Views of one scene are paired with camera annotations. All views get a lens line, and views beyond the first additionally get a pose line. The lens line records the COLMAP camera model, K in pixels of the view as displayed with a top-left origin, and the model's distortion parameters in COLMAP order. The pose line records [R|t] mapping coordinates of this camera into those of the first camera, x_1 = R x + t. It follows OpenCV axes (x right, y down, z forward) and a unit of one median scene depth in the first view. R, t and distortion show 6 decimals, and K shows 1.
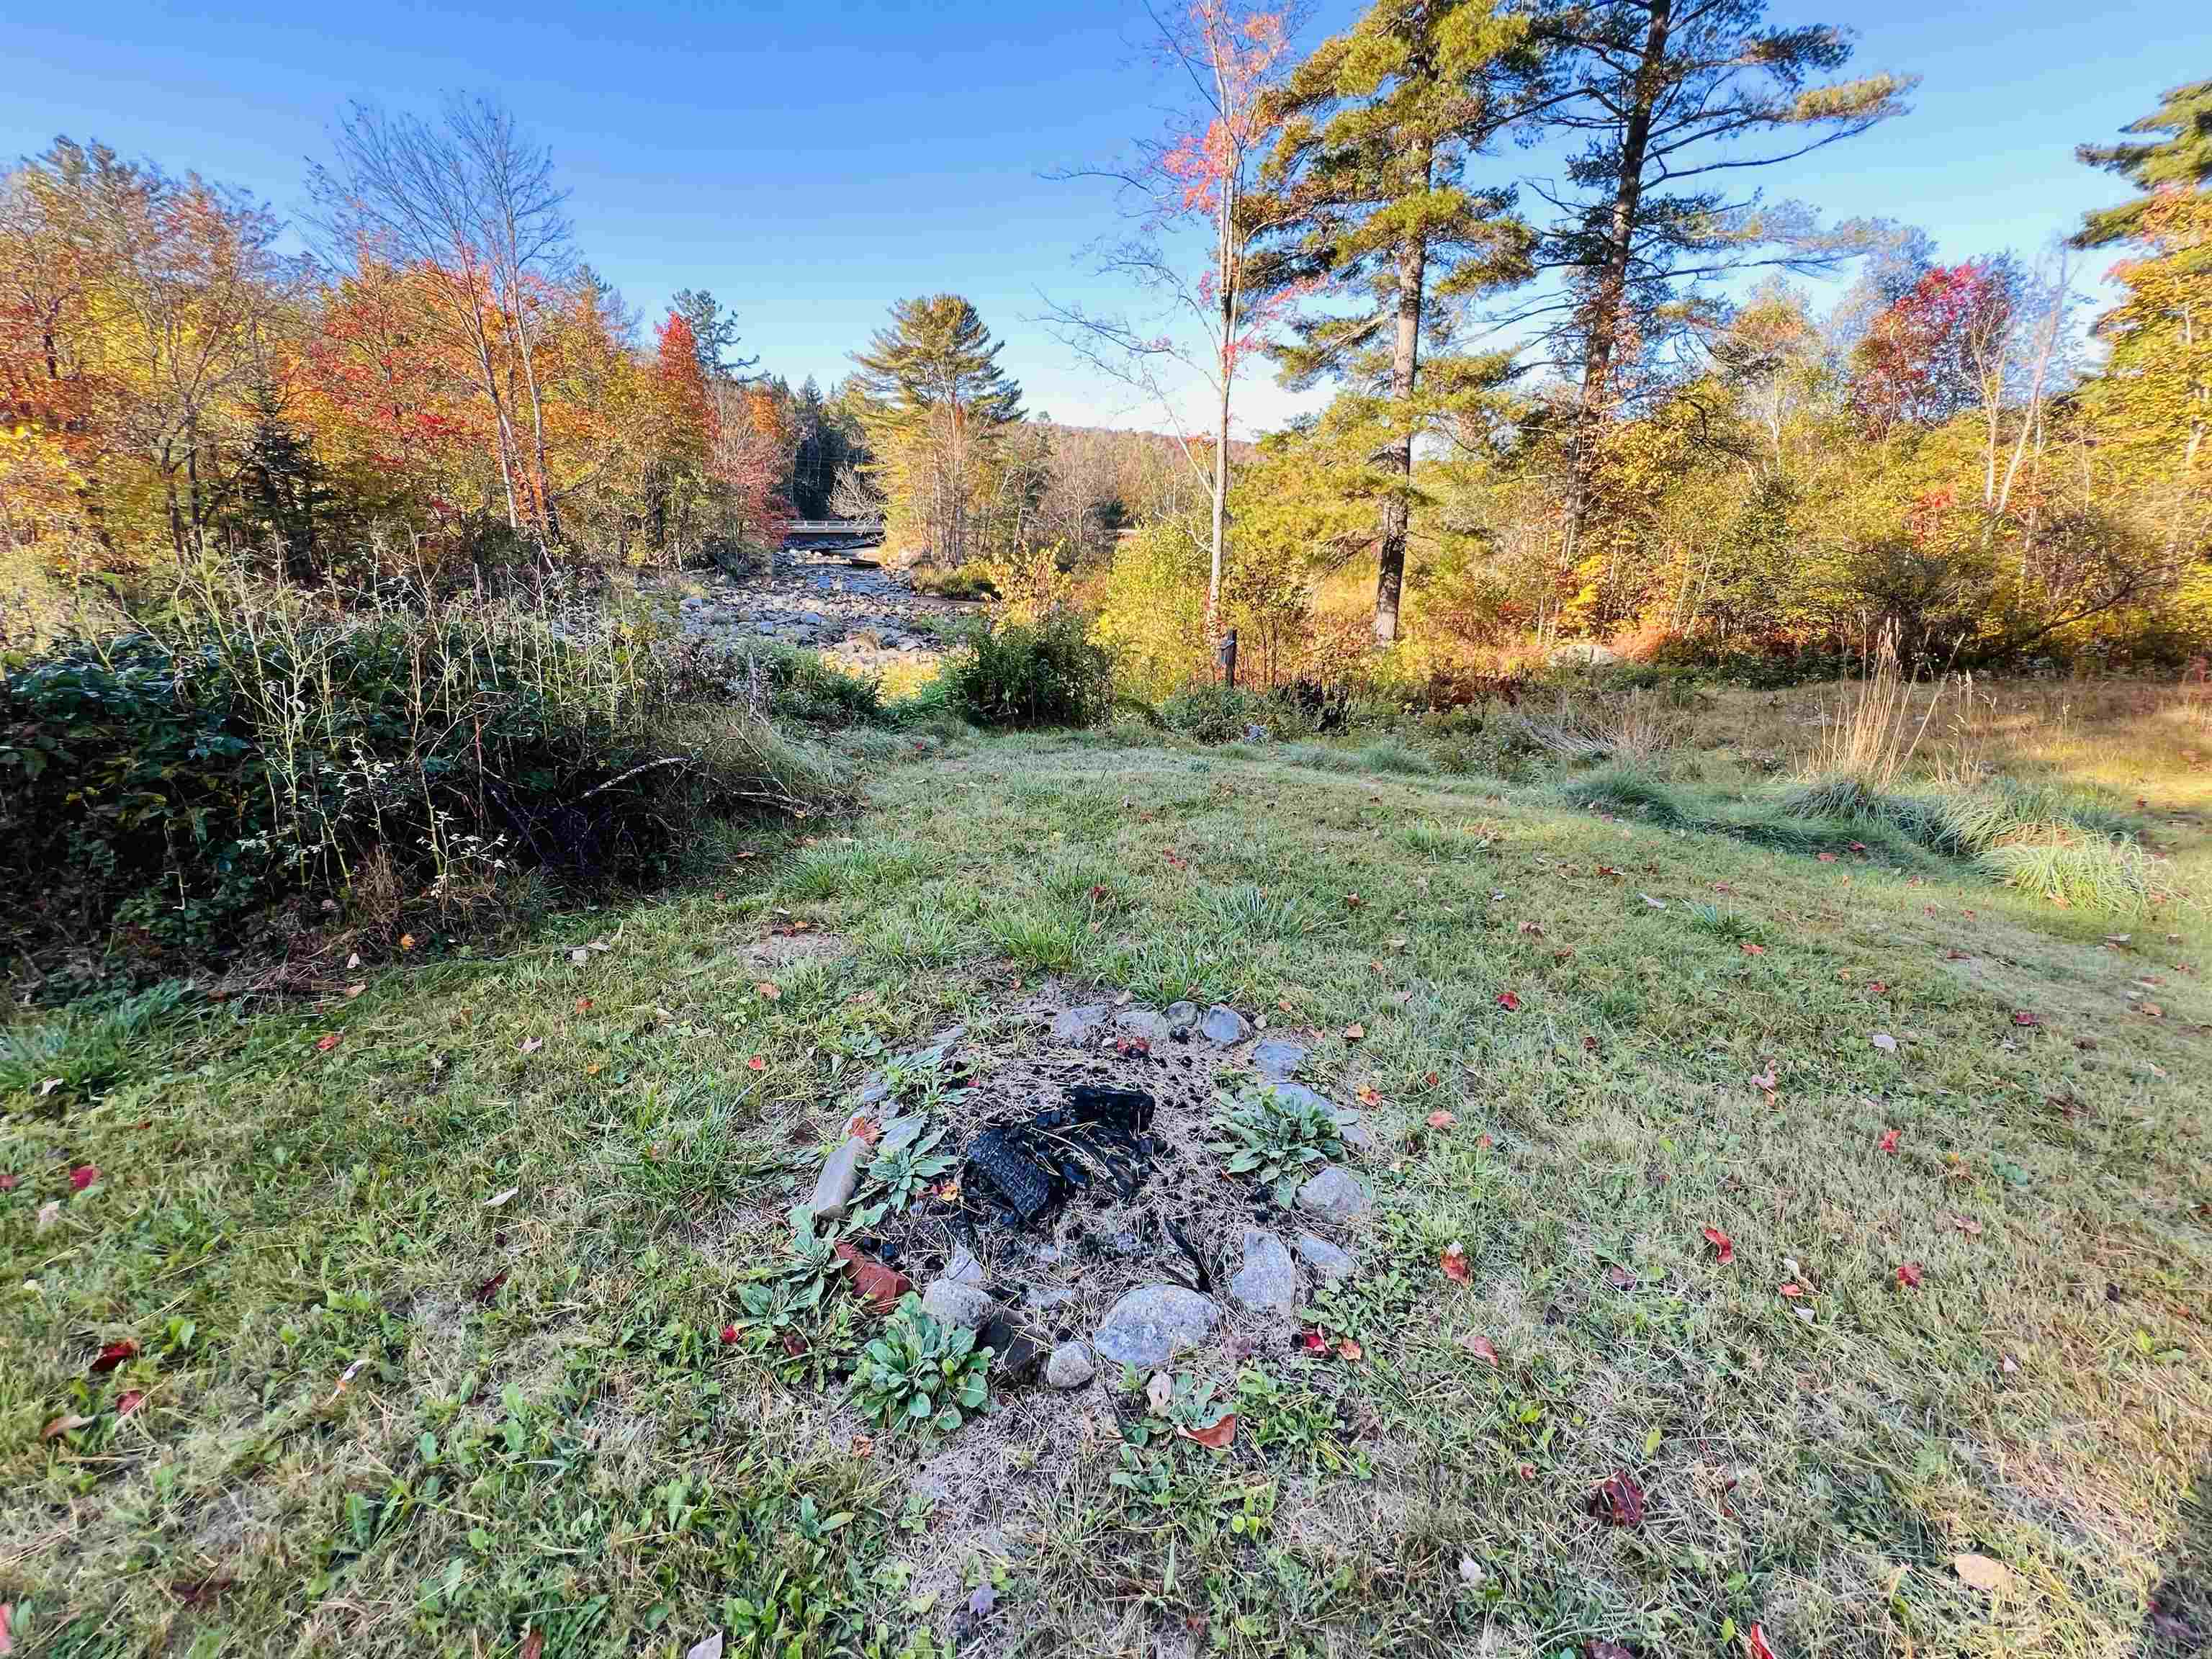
lens RADIAL K [[879.2, 0, 1106.9], [0, 879.2, 816.0], [0, 0, 1]] dist [-0.002917, 0.000336]
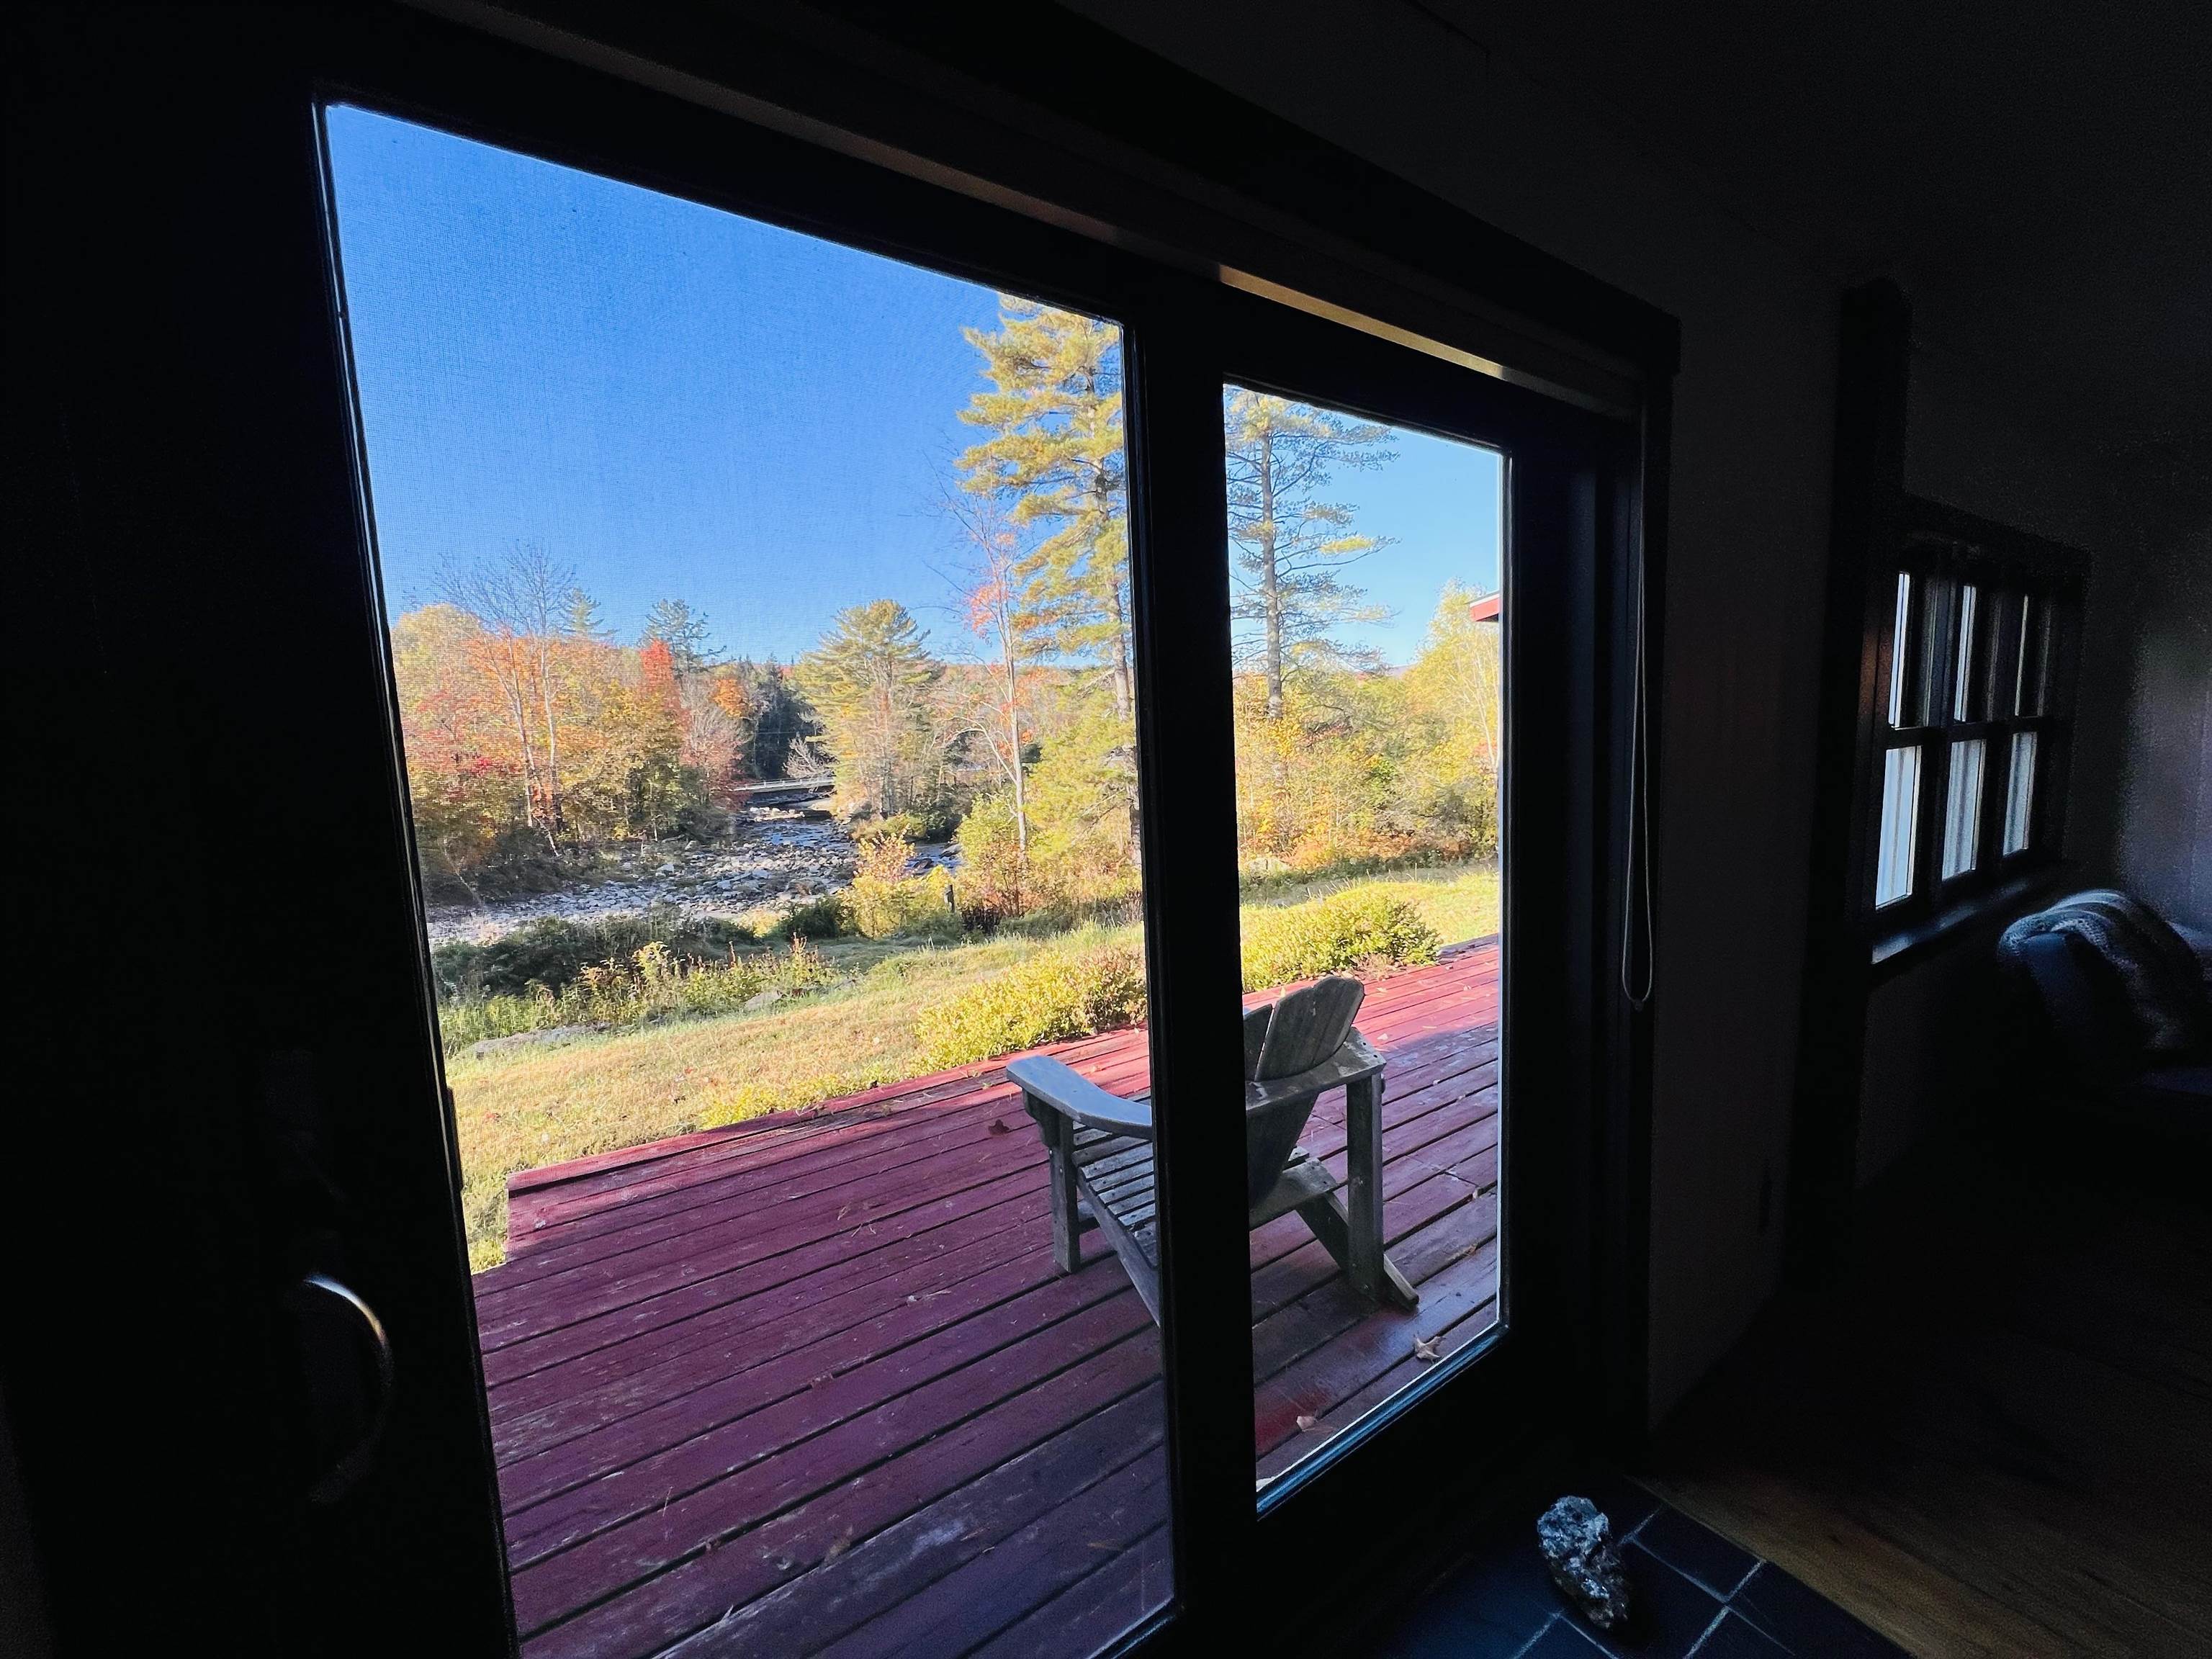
lens RADIAL K [[879.2, 0, 1117.0], [0, 879.2, 825.1], [0, 0, 1]] dist [-0.002917, 0.000336]
pose [[0.995652, -0.077339, 0.051919, 0.060464], [0.087097, 0.970582, -0.224465, 0.019850], [-0.033031, 0.228011, 0.973098, -0.142366]]
